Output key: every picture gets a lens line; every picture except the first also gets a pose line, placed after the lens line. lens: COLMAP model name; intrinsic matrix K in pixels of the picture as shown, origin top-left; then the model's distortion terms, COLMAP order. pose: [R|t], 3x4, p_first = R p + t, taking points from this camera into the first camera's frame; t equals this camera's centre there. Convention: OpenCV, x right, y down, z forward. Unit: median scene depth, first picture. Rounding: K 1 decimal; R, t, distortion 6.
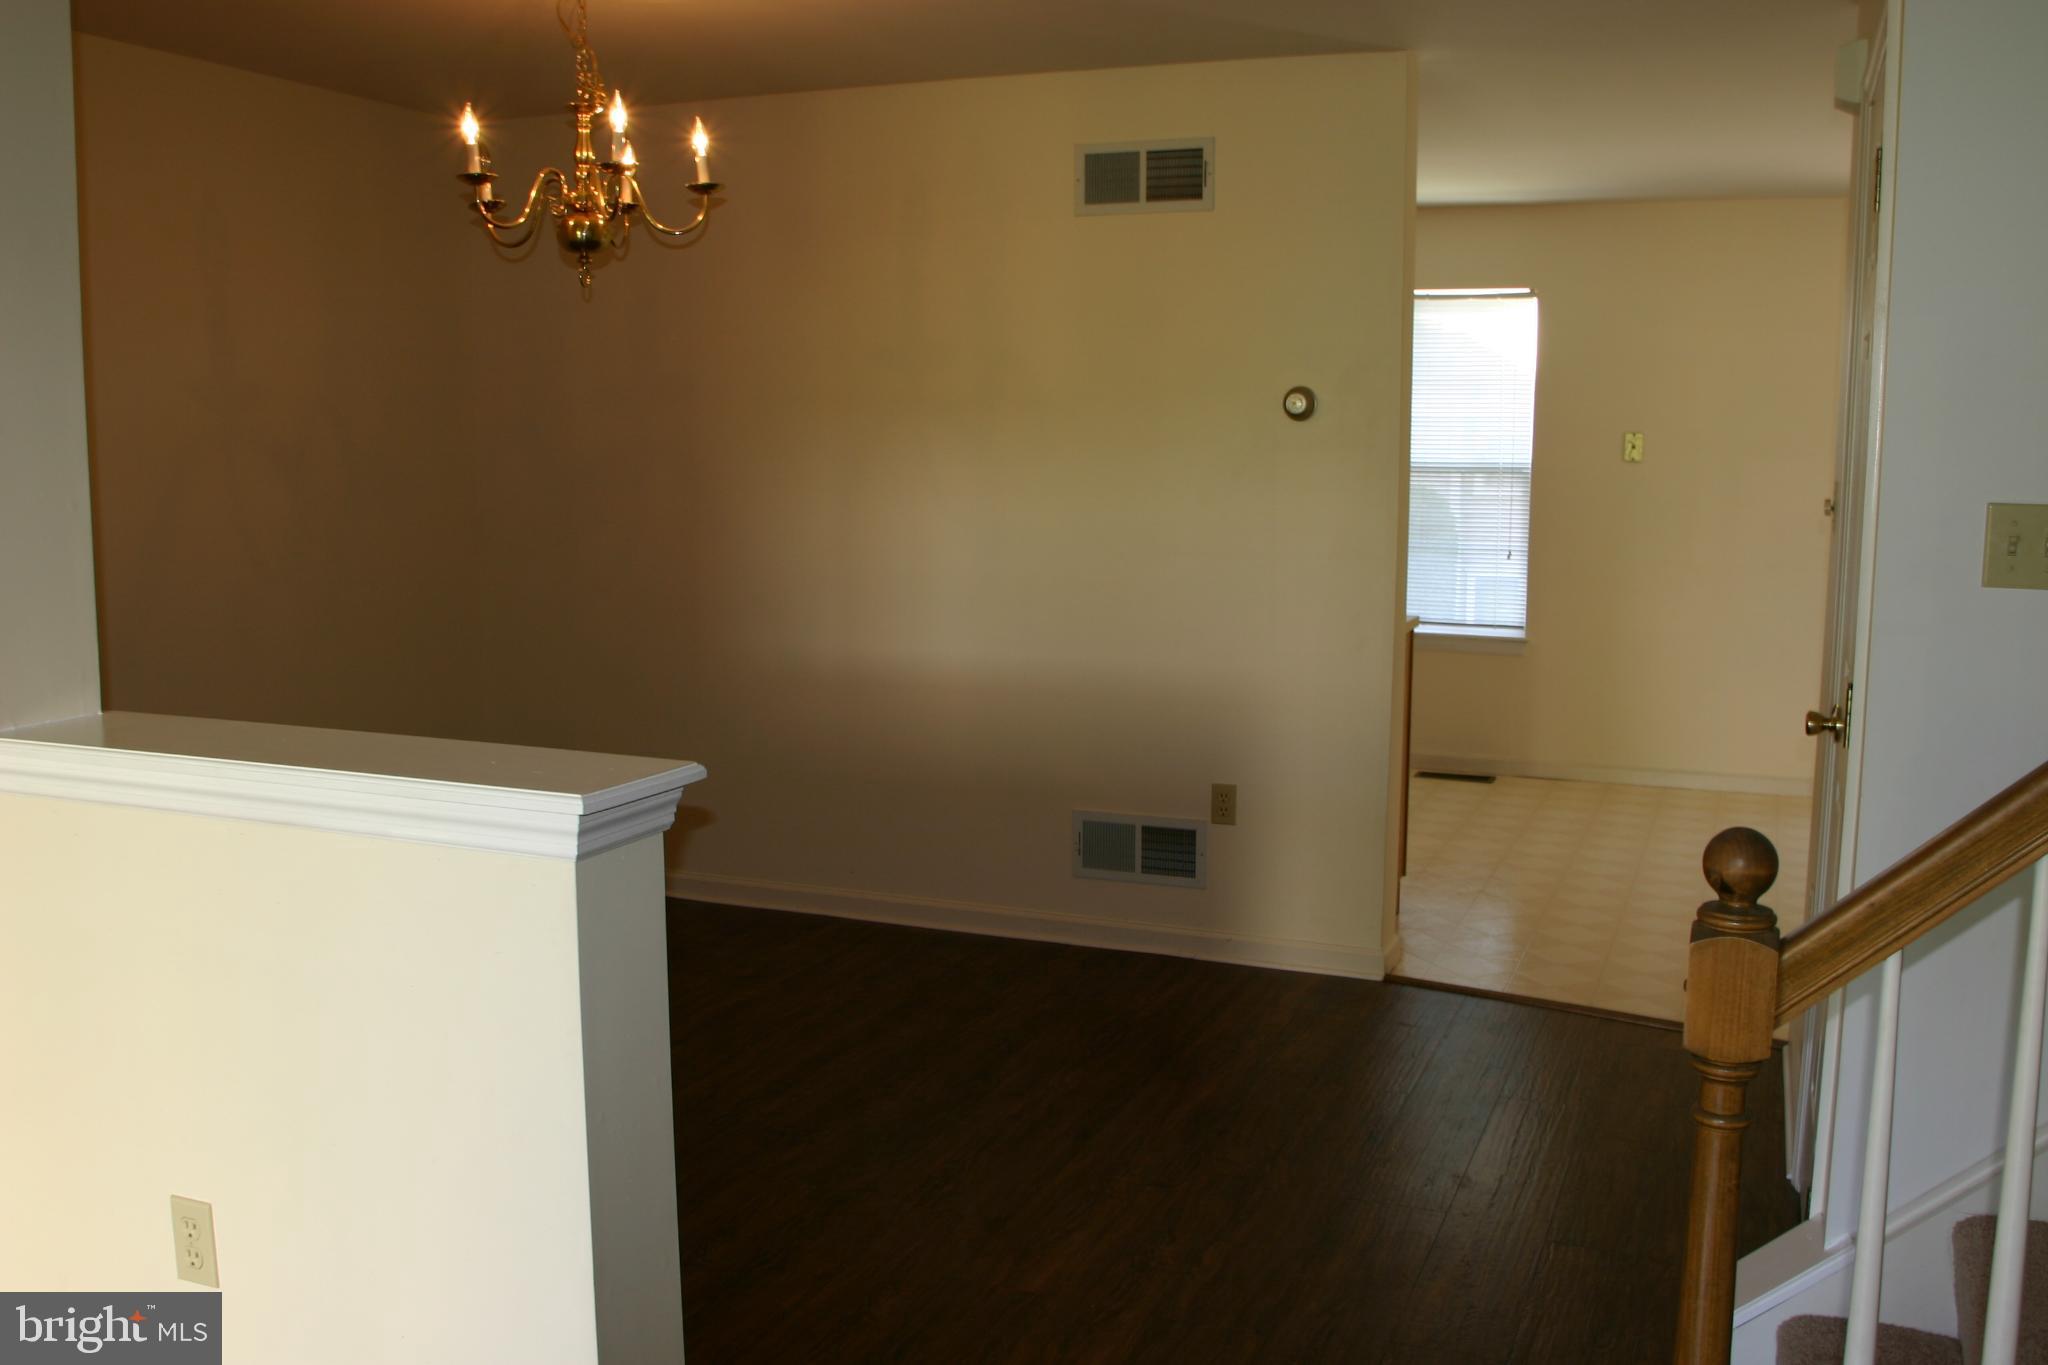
lens RADIAL K [[1842.6, 0, 1024.0], [0, 1842.6, 682.5], [0, 0, 1]] dist [-0.129399, 0.082776]
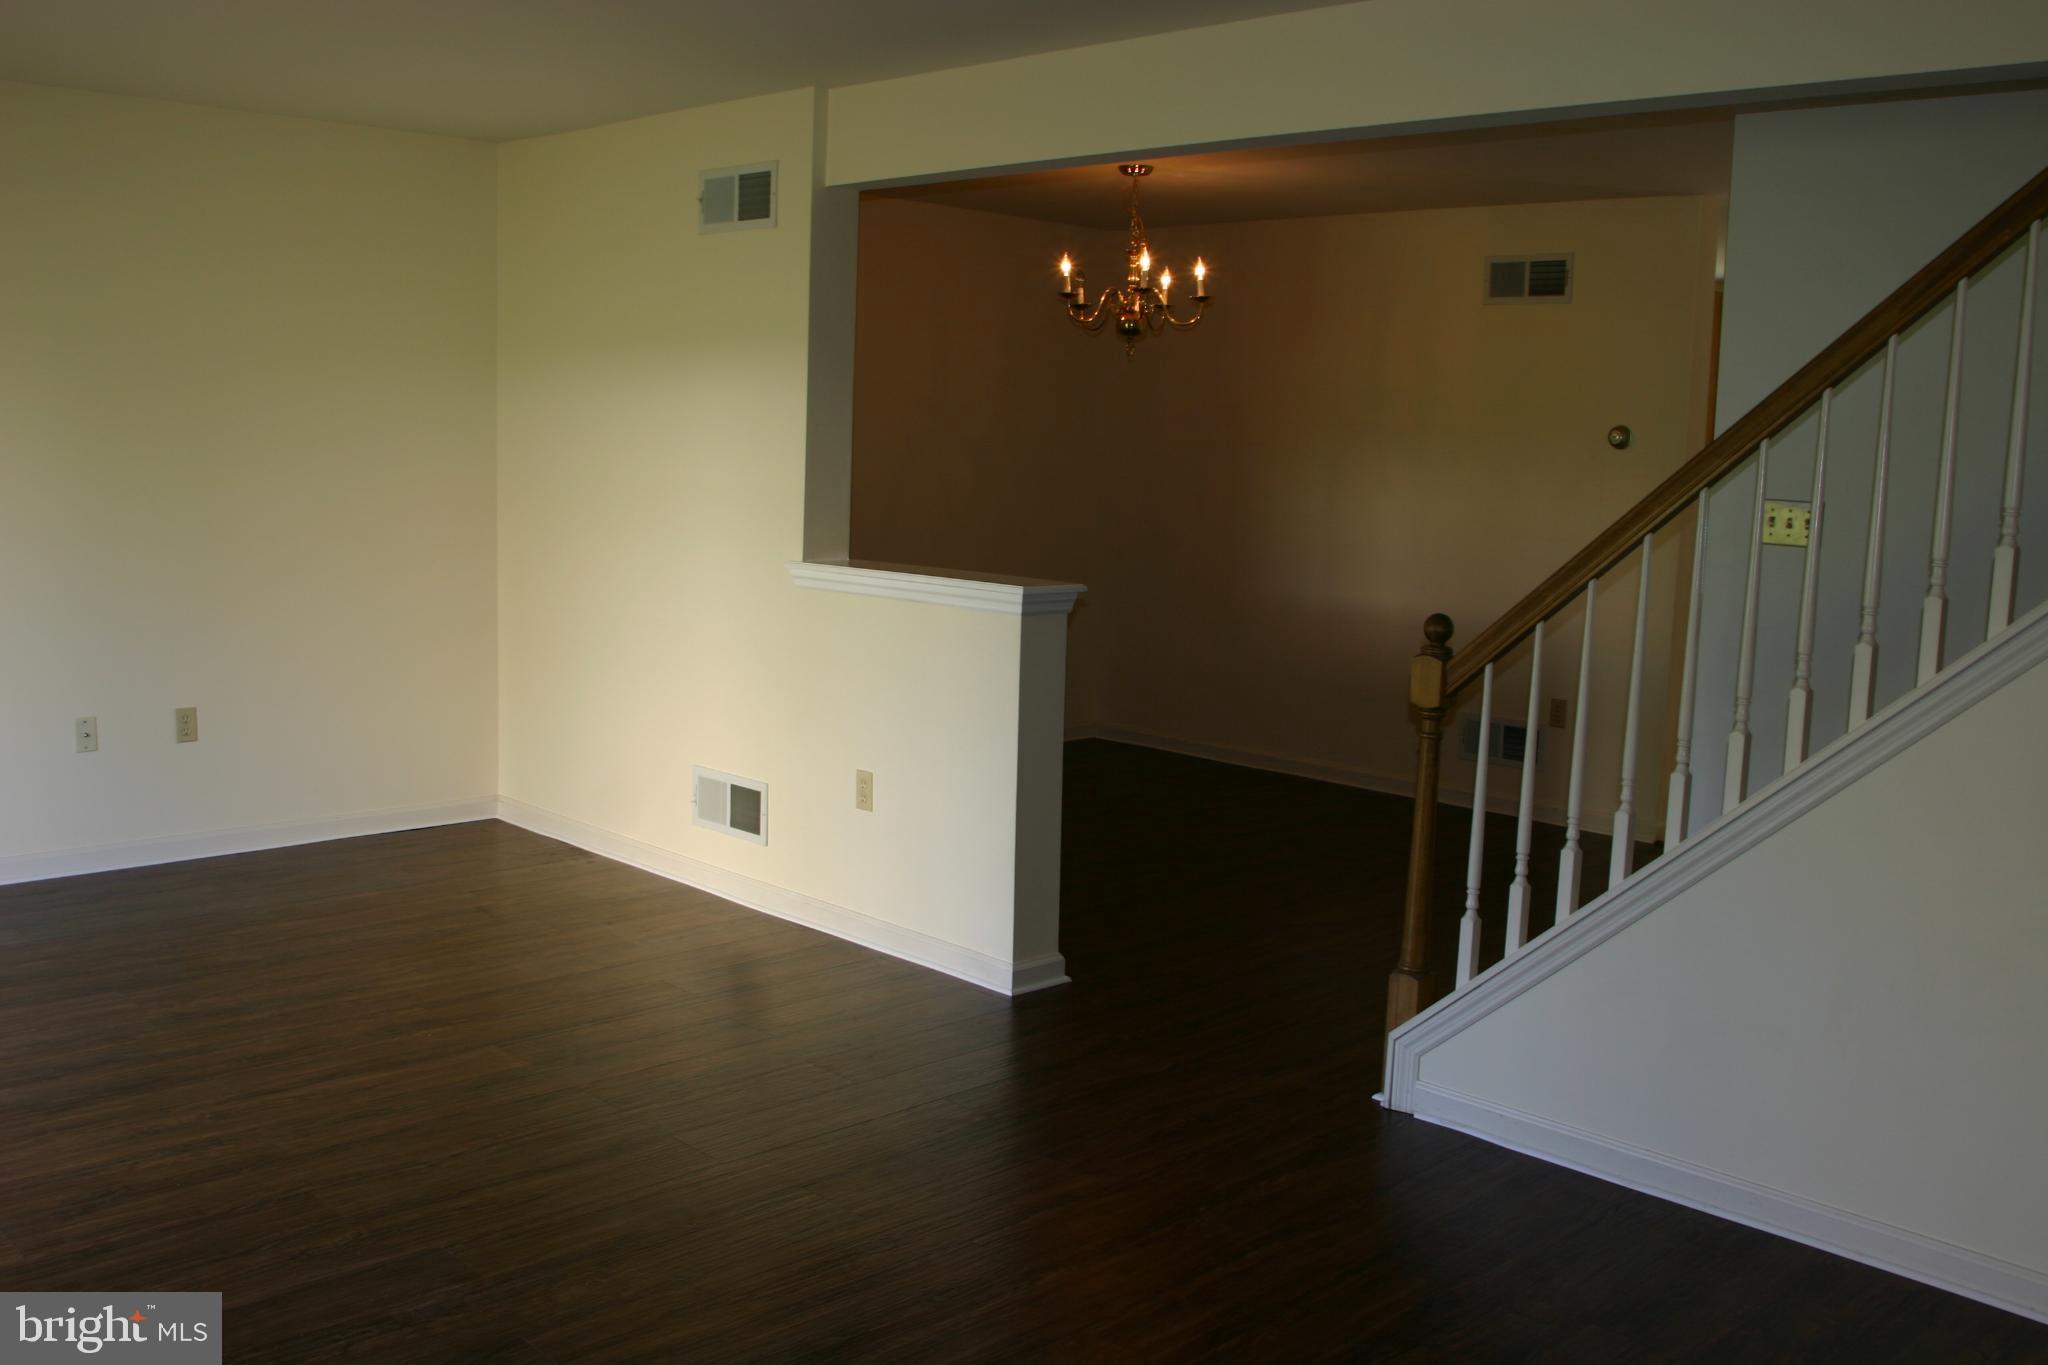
lens RADIAL K [[1842.6, 0, 1024.0], [0, 1842.6, 682.5], [0, 0, 1]] dist [-0.129399, 0.082776]
pose [[0.921590, 0.074736, -0.380901, 0.348904], [-0.077626, 0.996952, 0.007794, 0.083628], [0.380323, 0.022385, 0.924583, -0.630456]]
